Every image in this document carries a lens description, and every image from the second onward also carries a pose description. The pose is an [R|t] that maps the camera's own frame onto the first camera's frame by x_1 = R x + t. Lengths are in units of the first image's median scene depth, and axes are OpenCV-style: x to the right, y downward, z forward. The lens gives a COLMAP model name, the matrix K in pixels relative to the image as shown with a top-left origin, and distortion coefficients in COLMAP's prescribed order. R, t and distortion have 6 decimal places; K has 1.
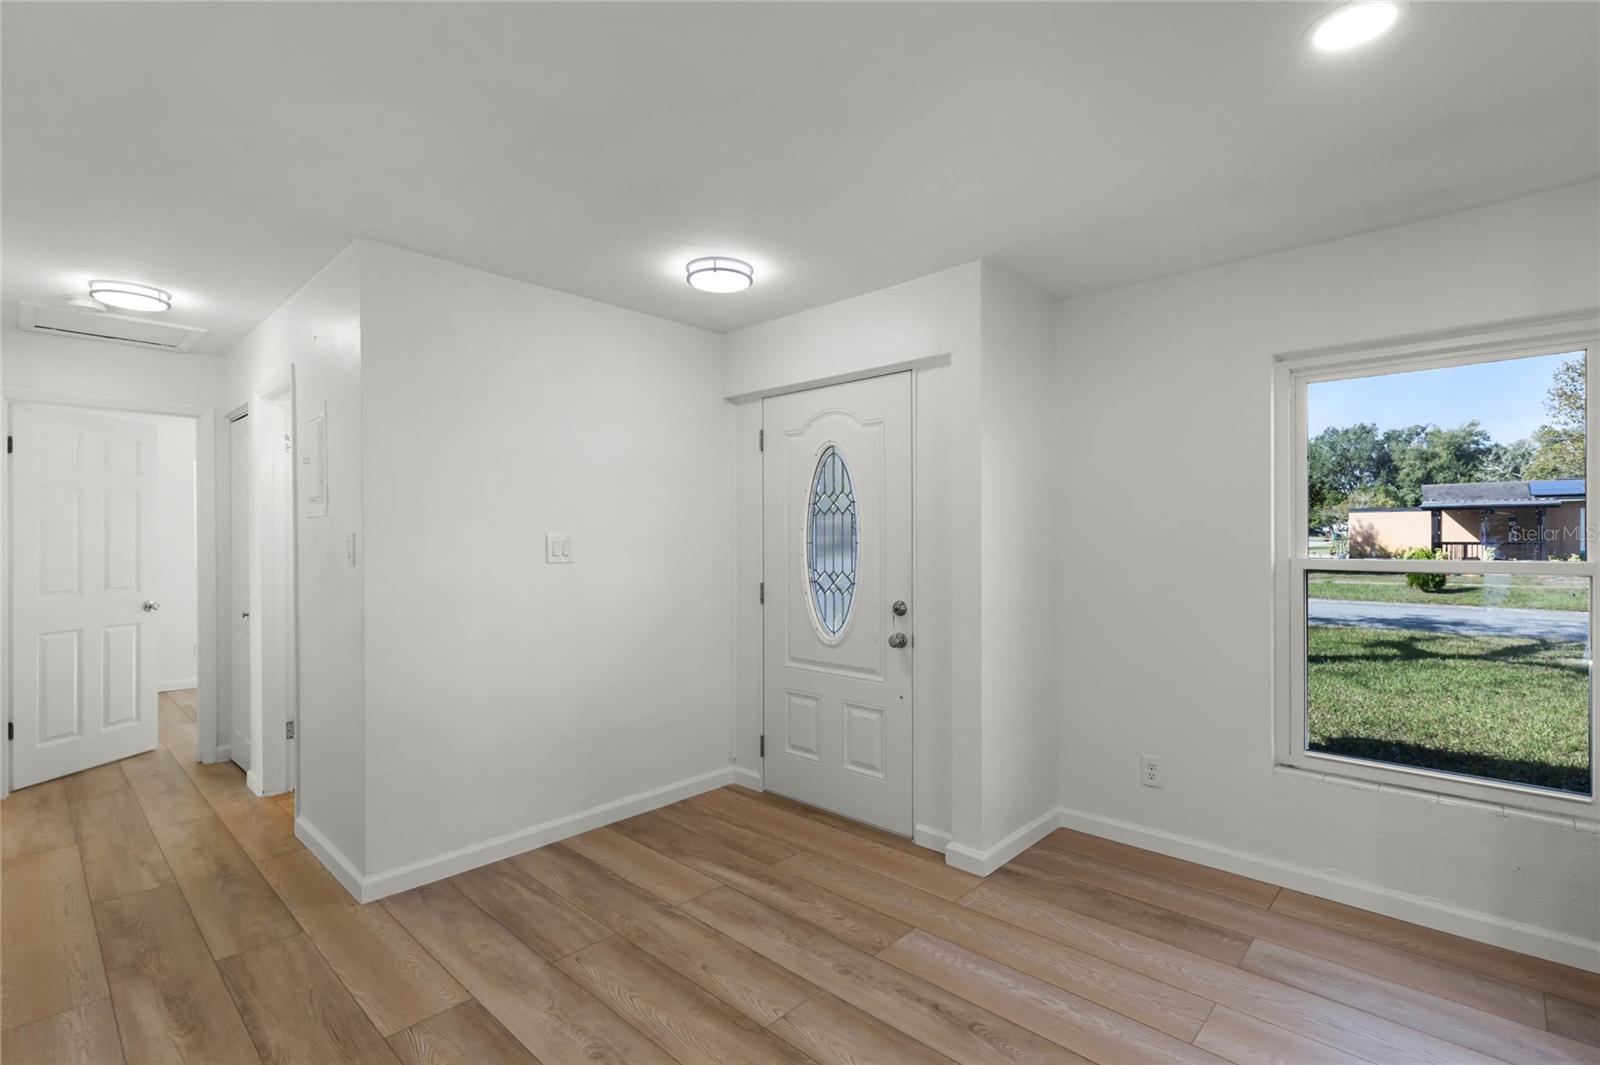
lens RADIAL K [[732.8, 0, 798.8], [0, 732.8, 540.0], [0, 0, 1]] dist [0.003683, -0.000030]
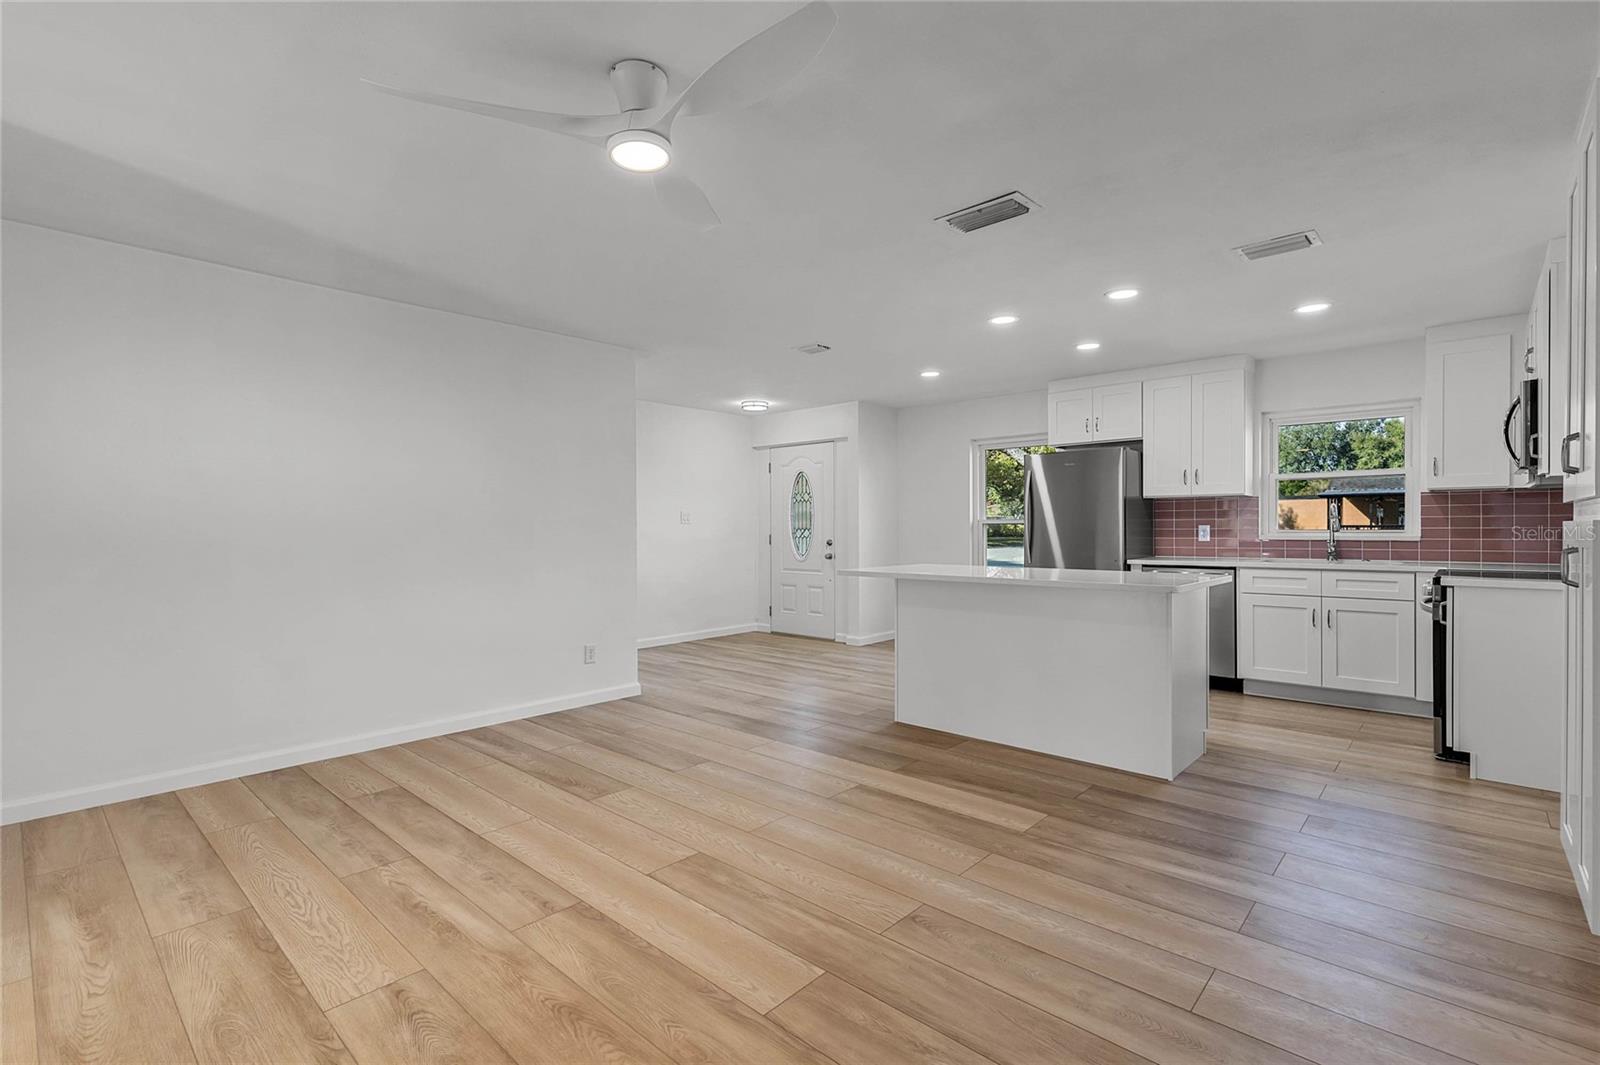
lens RADIAL K [[727.7, 0, 797.3], [0, 727.7, 535.0], [0, 0, 1]] dist [0.000147, -0.000142]
pose [[0.999968, -0.001781, 0.007767, 0.004837], [0.001693, 0.999935, 0.011277, 0.012564], [-0.007786, -0.011264, 0.999906, -0.392660]]
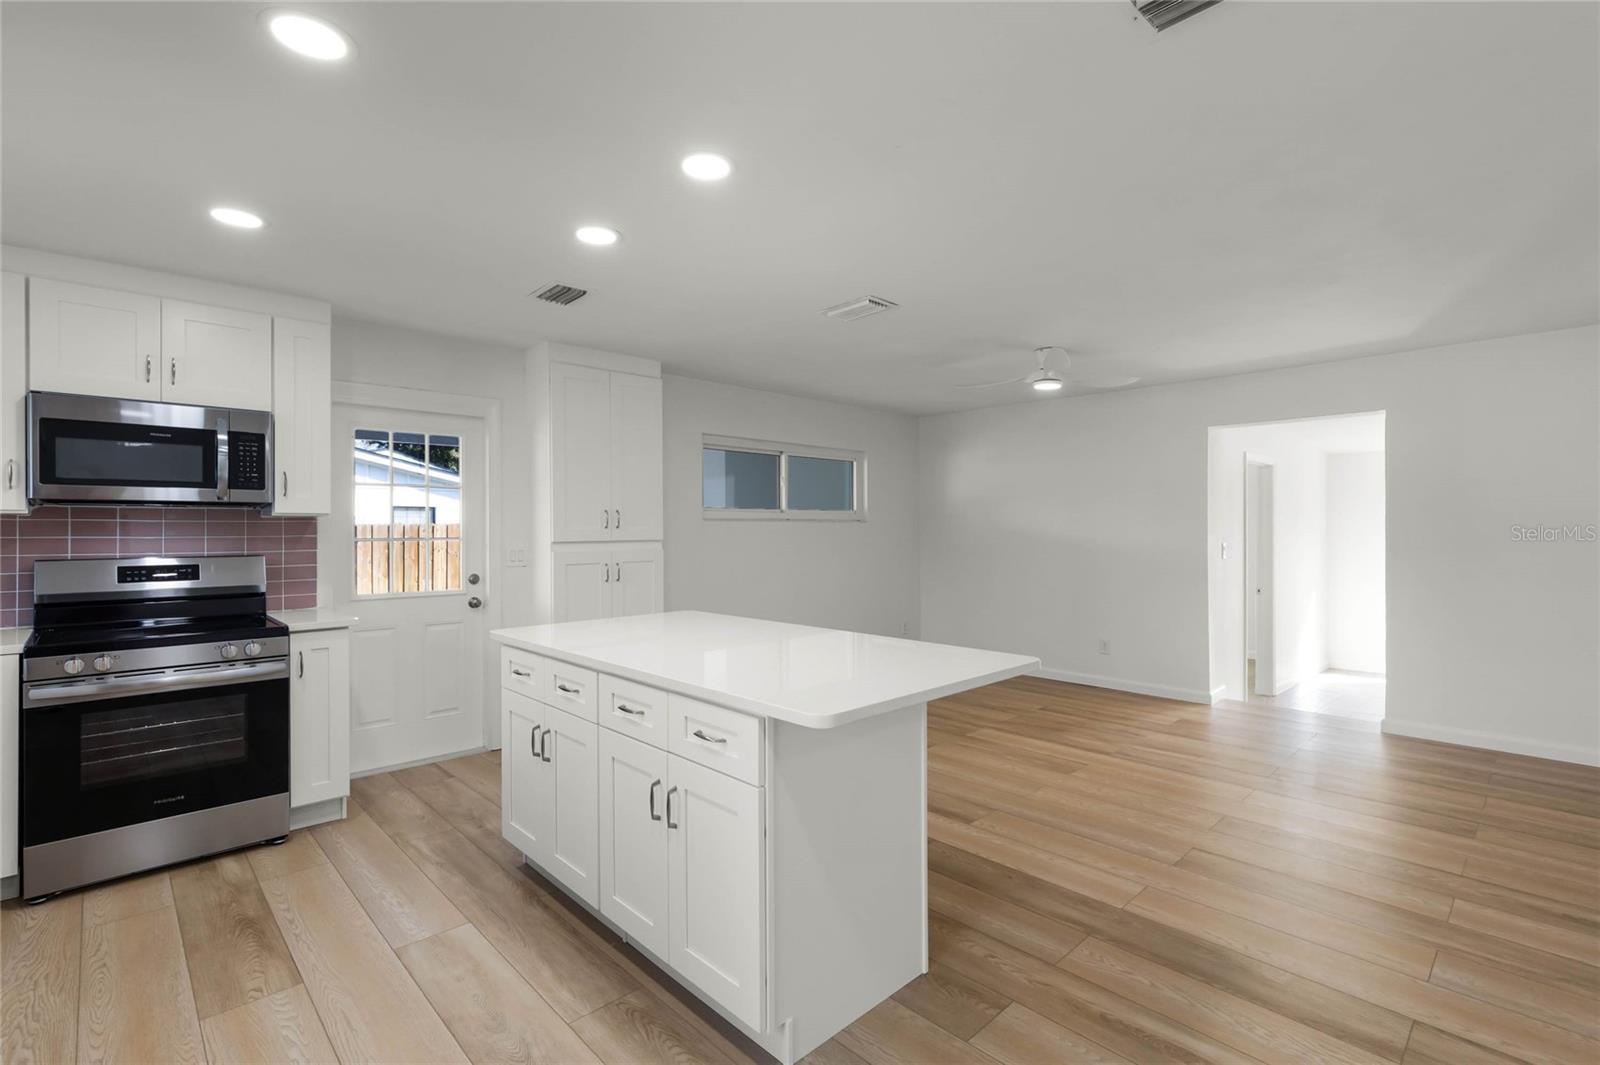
lens RADIAL K [[727.3, 0, 797.4], [0, 727.3, 529.8], [0, 0, 1]] dist [0.001309, 0.000384]
pose [[-0.998490, 0.006027, 0.054609, 0.085590], [0.006299, 0.999969, 0.004815, -0.001547], [-0.054578, 0.005151, -0.998496, 0.203697]]
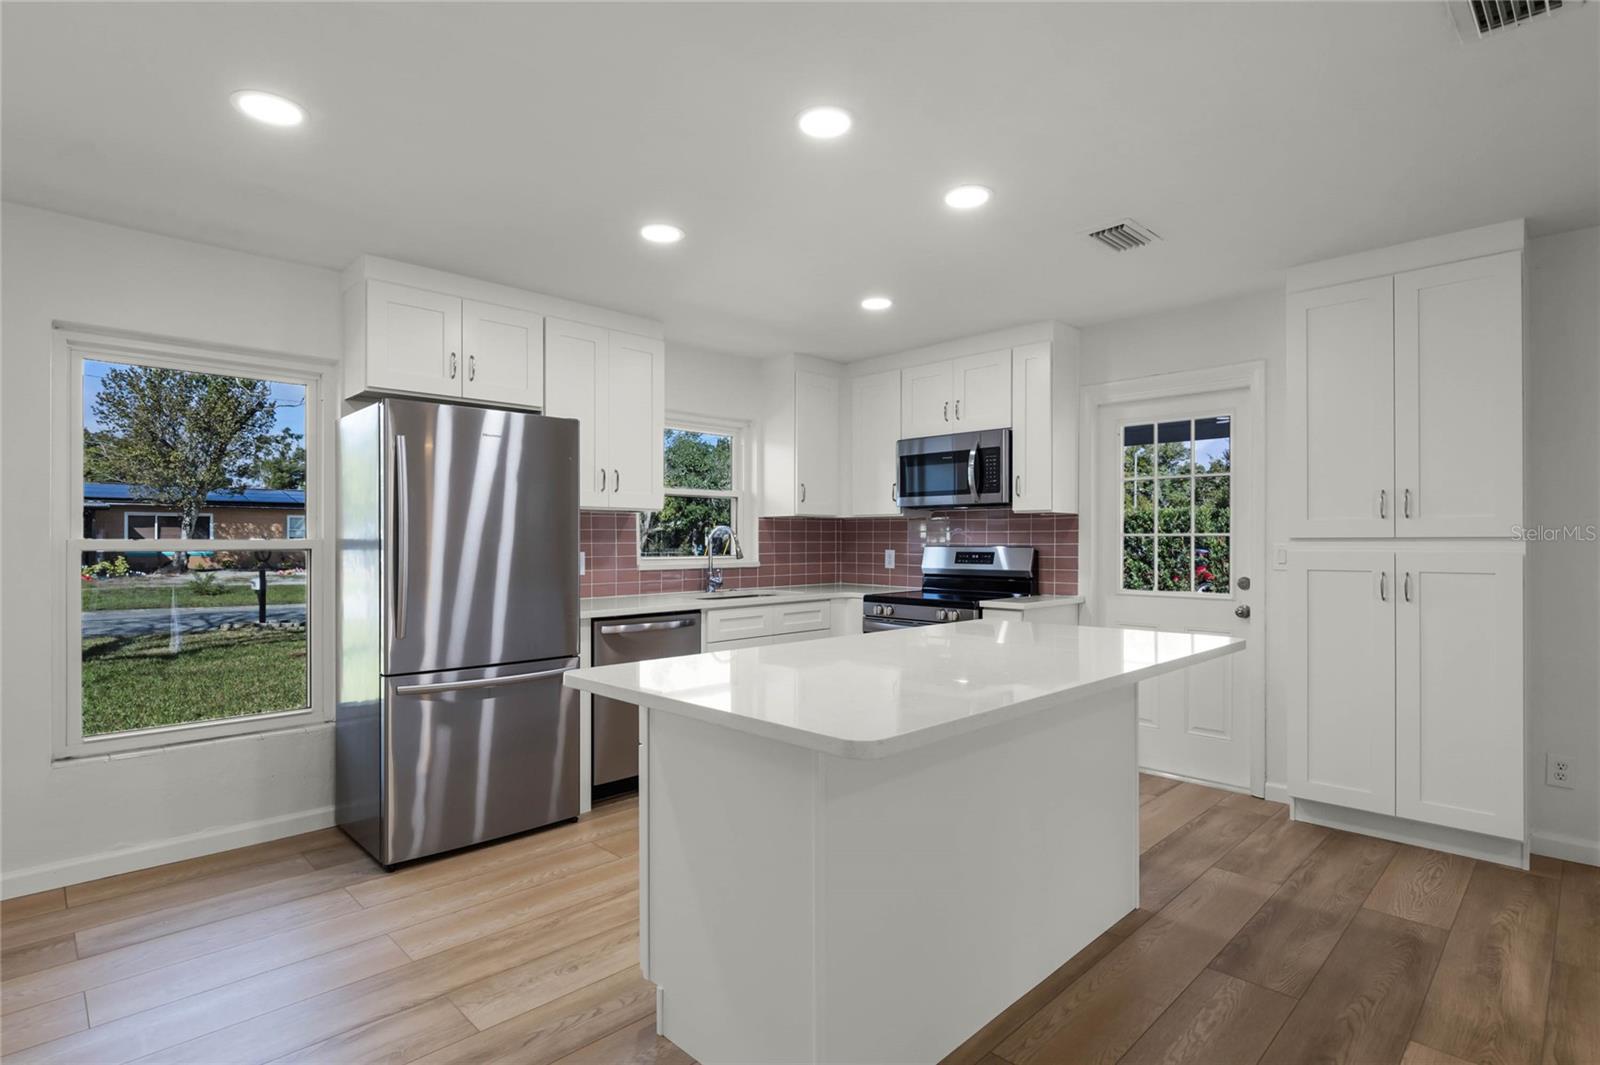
lens RADIAL K [[793.3, 0, 797.7], [0, 793.3, 538.0], [0, 0, 1]] dist [0.004025, 0.000396]
pose [[0.038093, 0.008108, 0.999241, -0.084383], [0.000657, 0.999967, -0.008139, 0.008432], [-0.999274, 0.000967, 0.038086, 0.004721]]
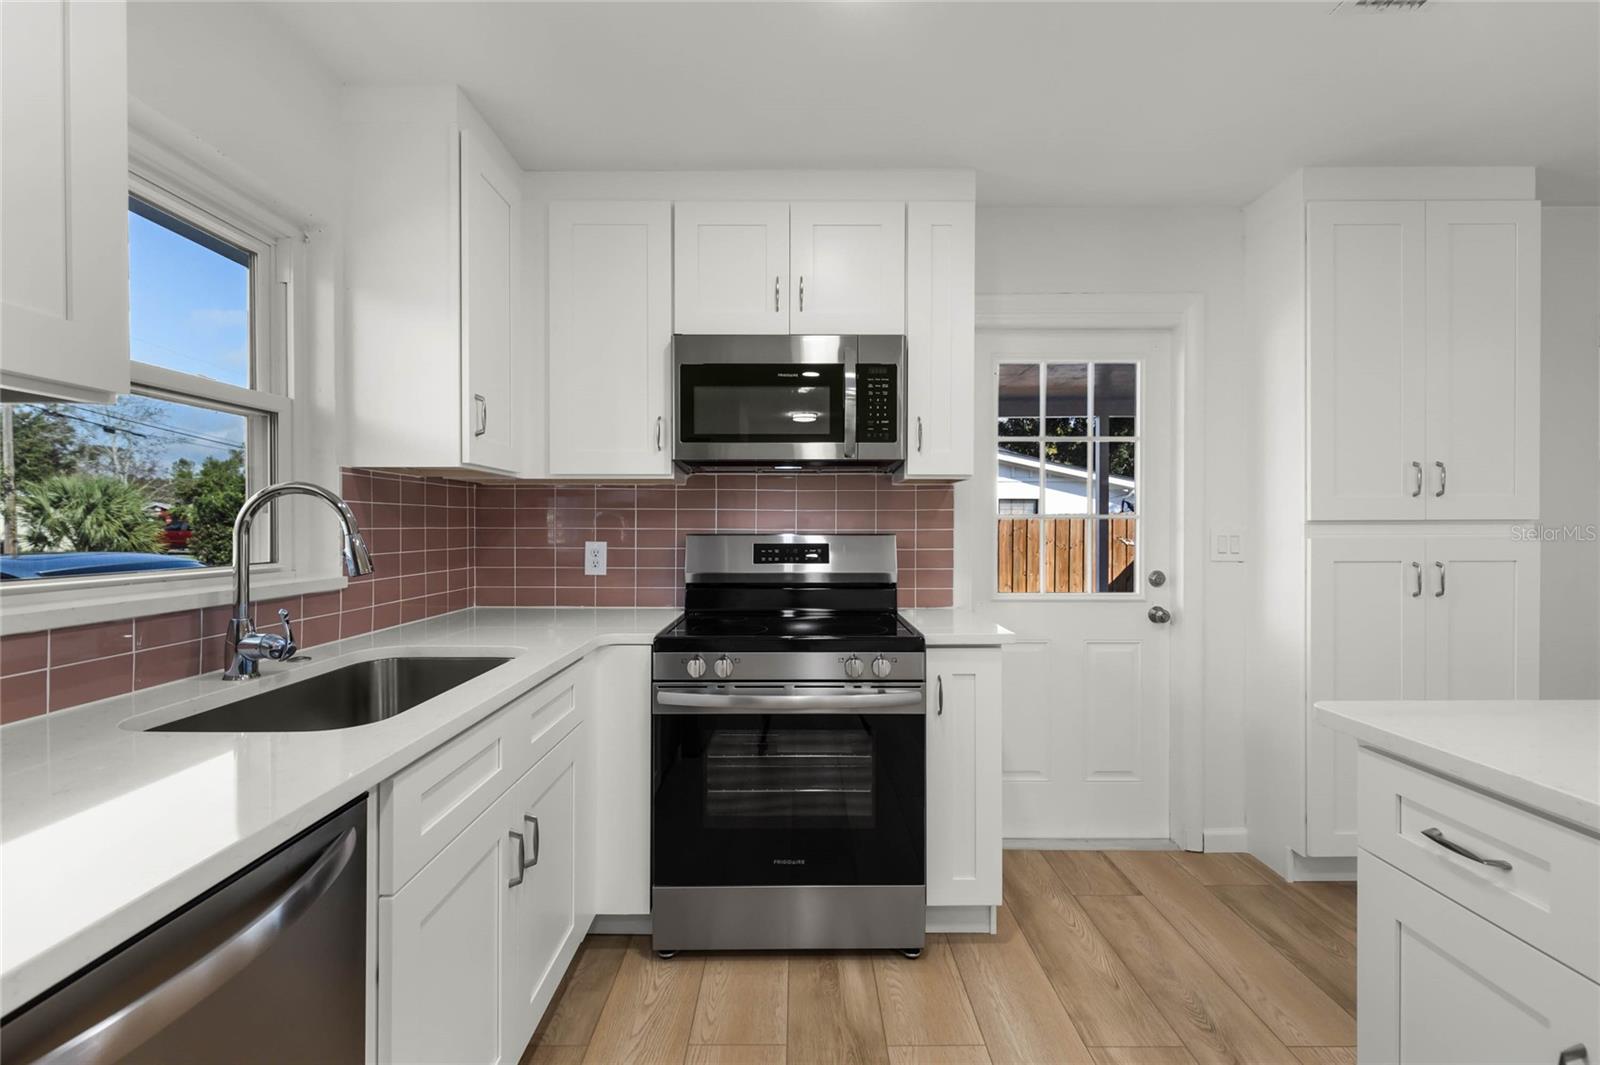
lens RADIAL K [[727.3, 0, 797.4], [0, 727.3, 529.8], [0, 0, 1]] dist [0.001309, 0.000384]
pose [[-0.683143, 0.000588, 0.730285, 0.182348], [0.004888, 0.999981, 0.003768, 0.007131], [-0.730269, 0.006144, -0.683132, 0.086544]]
